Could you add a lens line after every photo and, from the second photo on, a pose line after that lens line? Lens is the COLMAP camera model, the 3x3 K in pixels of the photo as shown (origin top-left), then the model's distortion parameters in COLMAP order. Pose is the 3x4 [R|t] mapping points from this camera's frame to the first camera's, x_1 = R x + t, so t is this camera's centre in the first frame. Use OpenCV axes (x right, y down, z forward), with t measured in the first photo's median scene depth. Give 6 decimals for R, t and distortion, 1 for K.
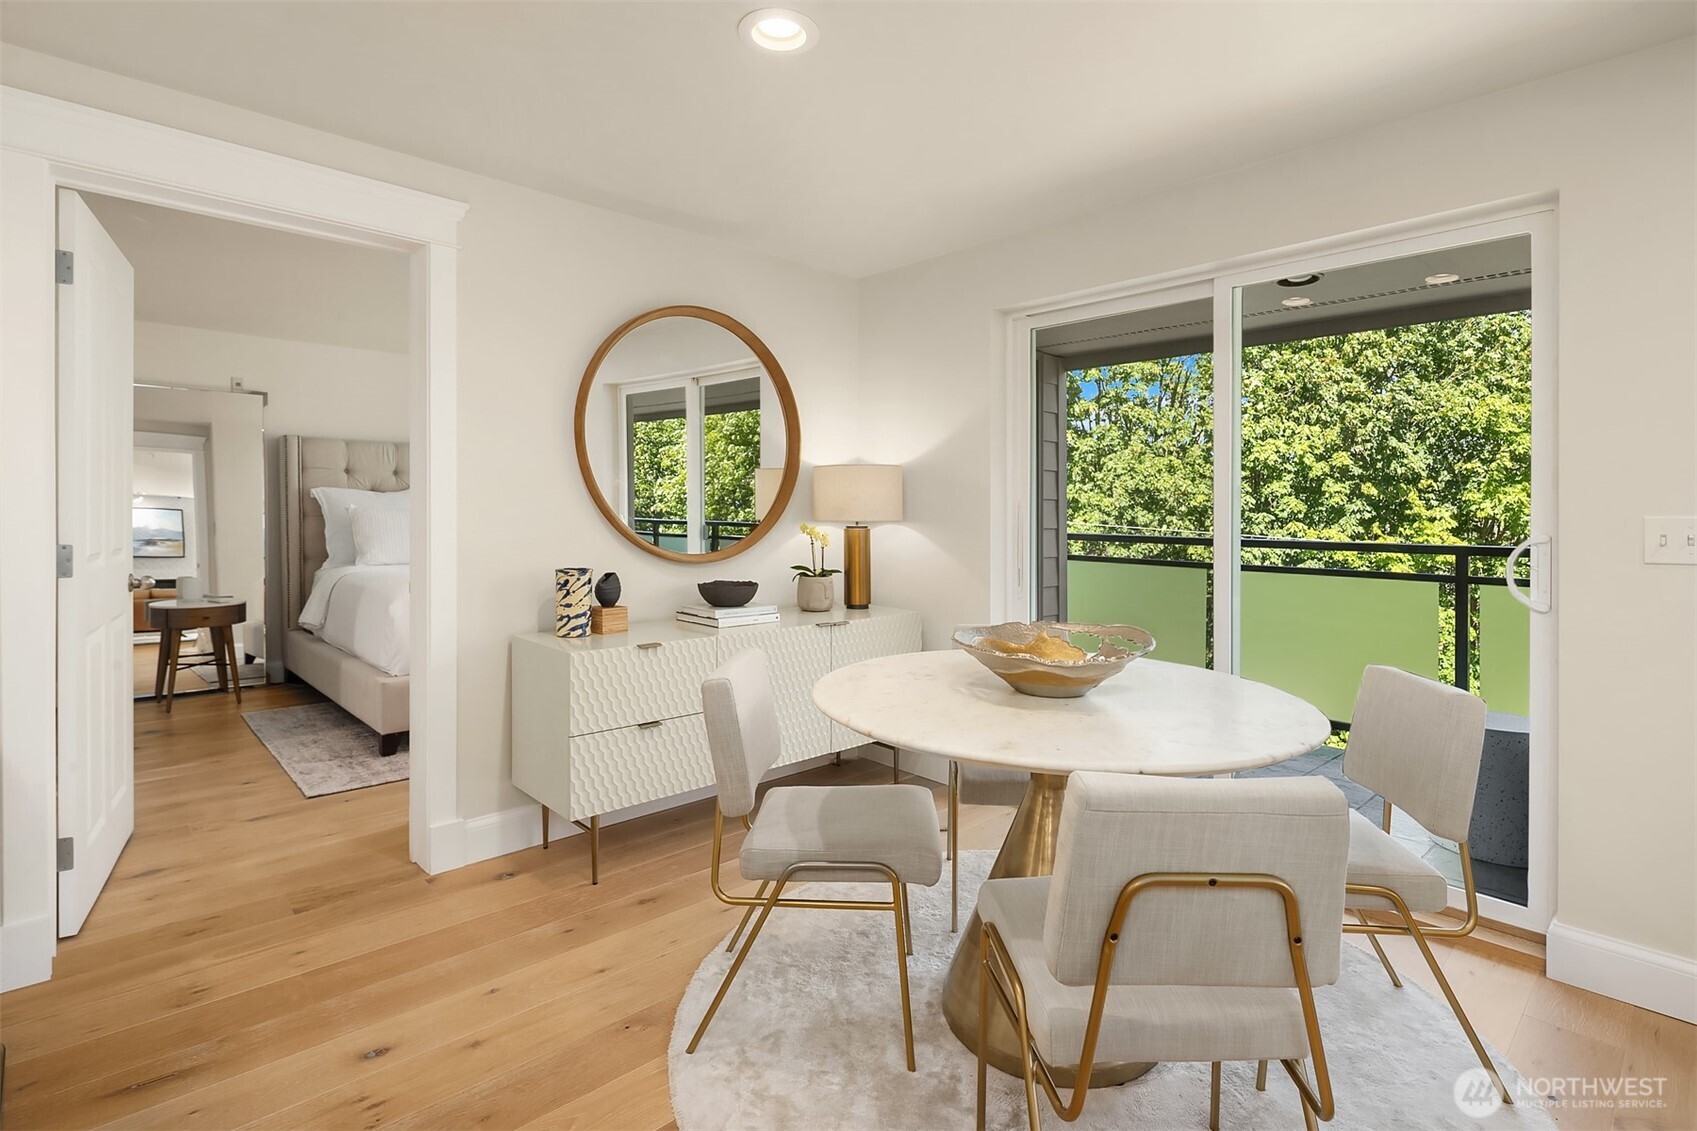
lens RADIAL K [[824.5, 0, 841.7], [0, 824.5, 518.9], [0, 0, 1]] dist [0.006545, -0.003532]
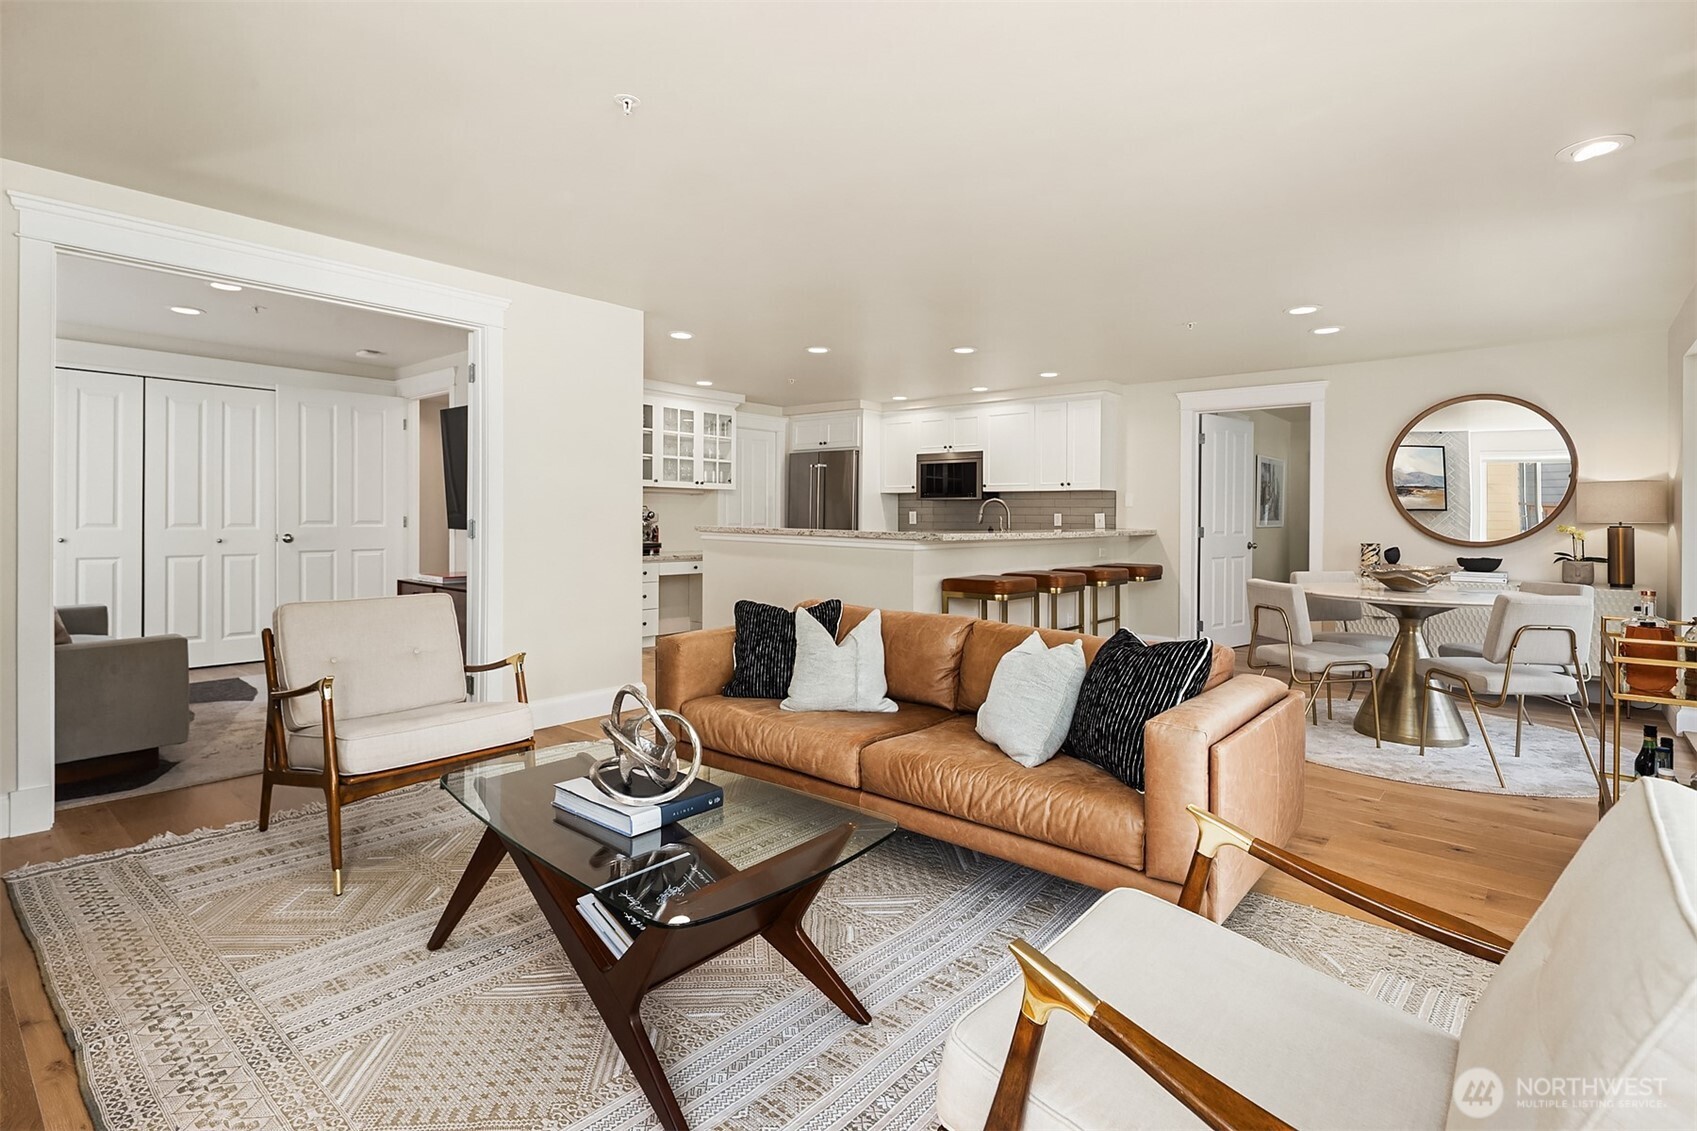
lens RADIAL K [[824.5, 0, 854.0], [0, 824.5, 522.4], [0, 0, 1]] dist [0.006545, -0.003532]
pose [[0.124418, 0.006255, -0.992210, 1.397599], [-0.012384, 0.999912, 0.004751, 0.012580], [0.992153, 0.011696, 0.124485, -0.490363]]
